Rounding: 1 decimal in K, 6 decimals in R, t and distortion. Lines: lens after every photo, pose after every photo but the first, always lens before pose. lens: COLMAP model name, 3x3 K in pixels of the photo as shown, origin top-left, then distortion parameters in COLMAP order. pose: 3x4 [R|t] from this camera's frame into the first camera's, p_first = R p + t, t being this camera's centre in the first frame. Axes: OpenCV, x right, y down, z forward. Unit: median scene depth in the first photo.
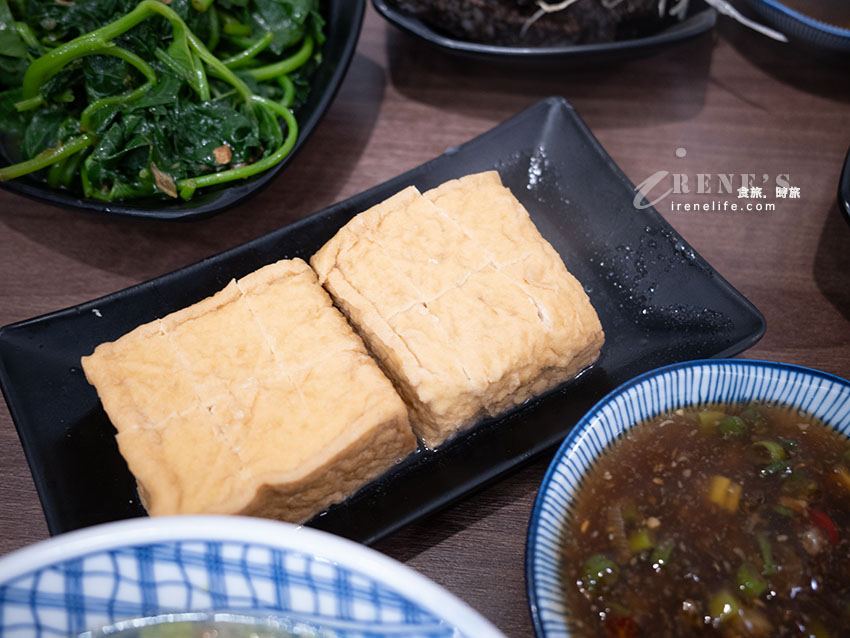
lens RADIAL K [[781.7, 0, 425.0], [0, 781.7, 319.0], [0, 0, 1]] dist [0.002134, -0.002308]
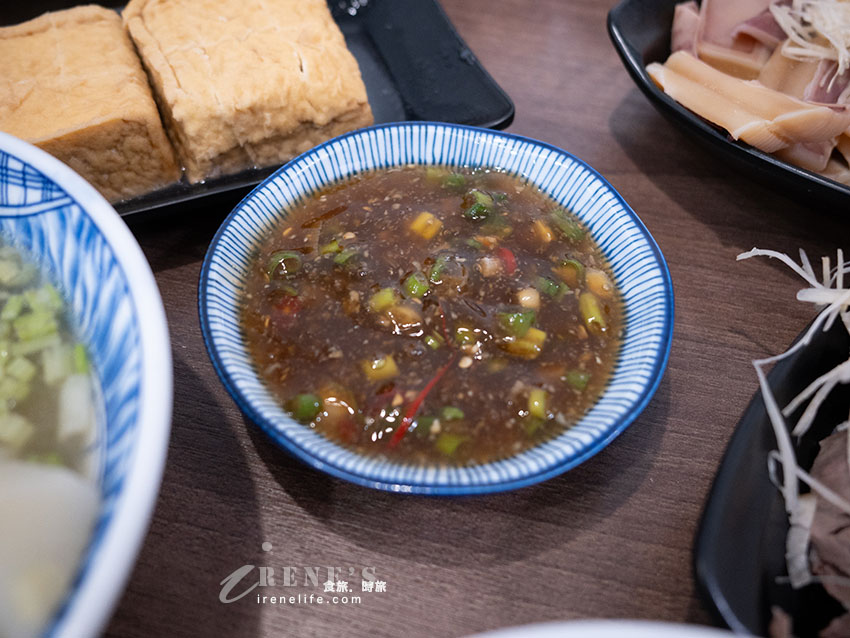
lens RADIAL K [[781.7, 0, 425.0], [0, 781.7, 319.0], [0, 0, 1]] dist [0.002134, -0.002308]
pose [[0.987415, 0.139996, -0.073572, 0.454843], [-0.146447, 0.985011, -0.091145, 0.422912], [0.059709, 0.100773, 0.993116, -0.045724]]
